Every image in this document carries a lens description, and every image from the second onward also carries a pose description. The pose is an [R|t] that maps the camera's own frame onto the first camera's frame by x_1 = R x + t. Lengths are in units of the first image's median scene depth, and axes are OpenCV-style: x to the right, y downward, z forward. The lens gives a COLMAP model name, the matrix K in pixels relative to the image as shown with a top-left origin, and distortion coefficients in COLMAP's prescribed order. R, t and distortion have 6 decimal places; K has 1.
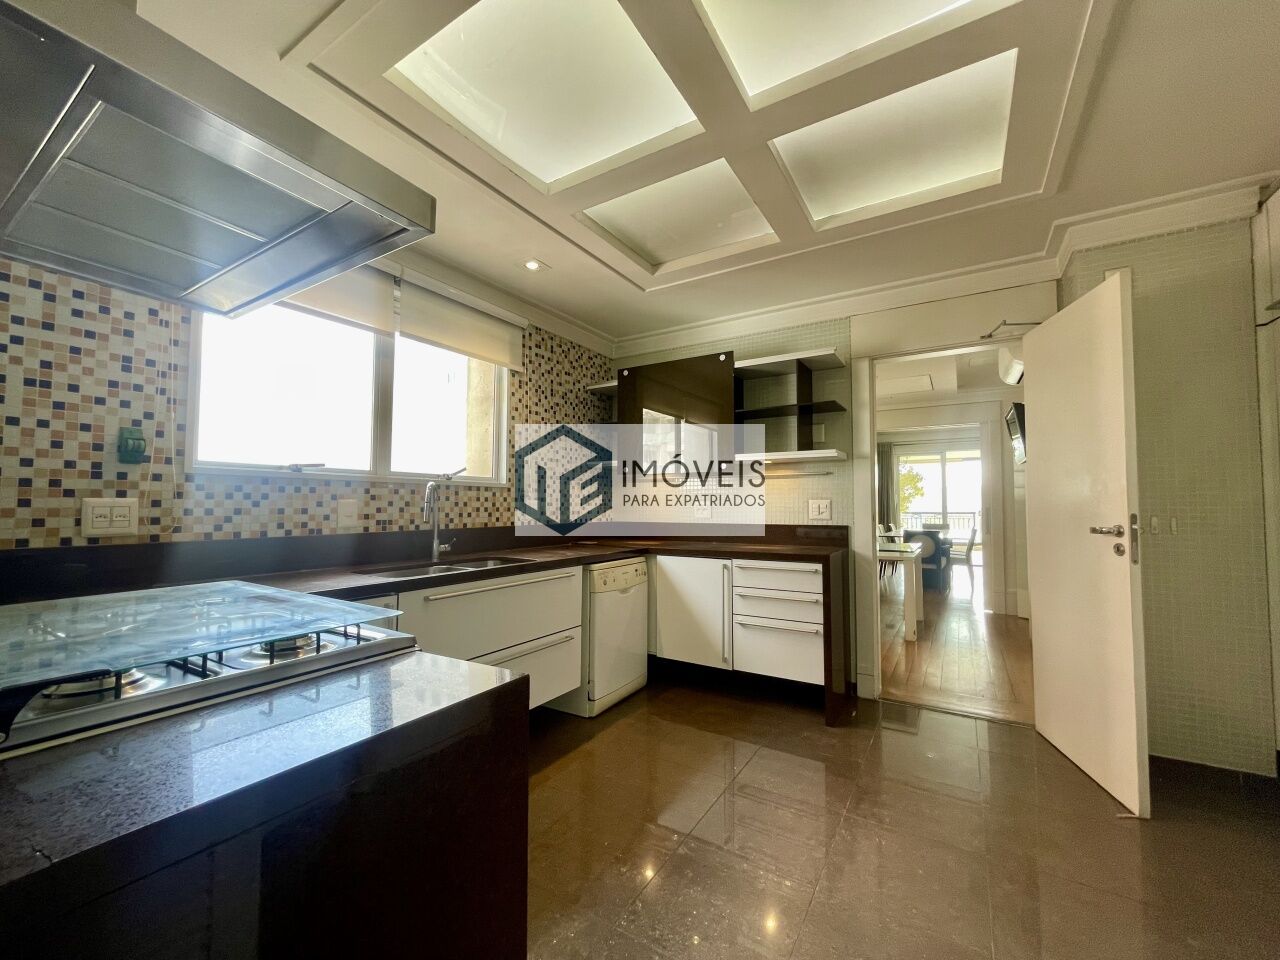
lens RADIAL K [[517.8, 0, 646.5], [0, 517.8, 483.7], [0, 0, 1]] dist [-0.001233, 0.000063]
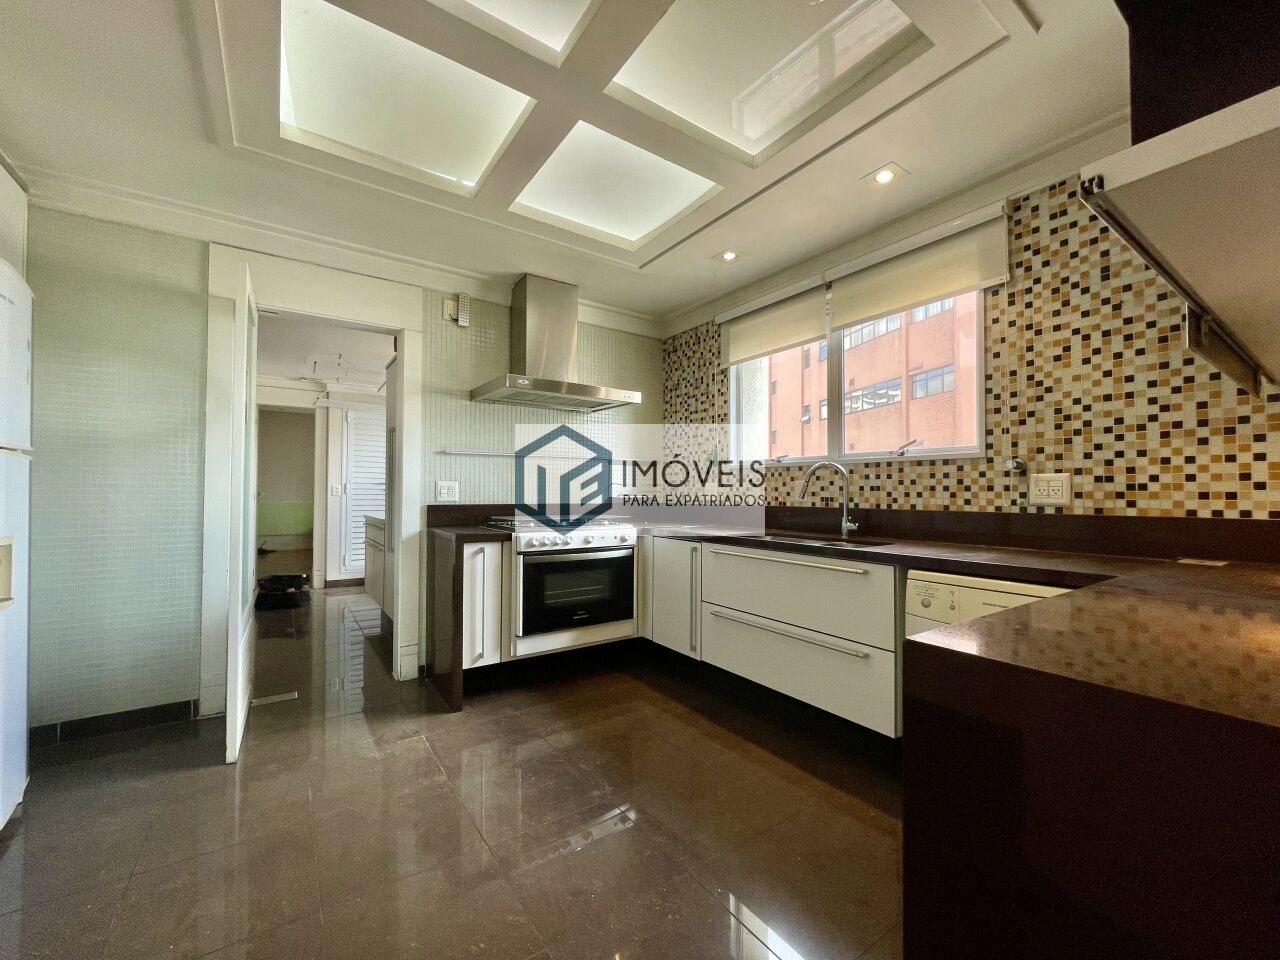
lens RADIAL K [[517.8, 0, 632.7], [0, 517.8, 482.6], [0, 0, 1]] dist [-0.001233, 0.000063]
pose [[-0.417067, -0.016800, -0.908720, 0.638214], [0.036807, 0.998697, -0.035357, 0.054575], [0.908130, -0.048193, -0.415905, 0.949971]]
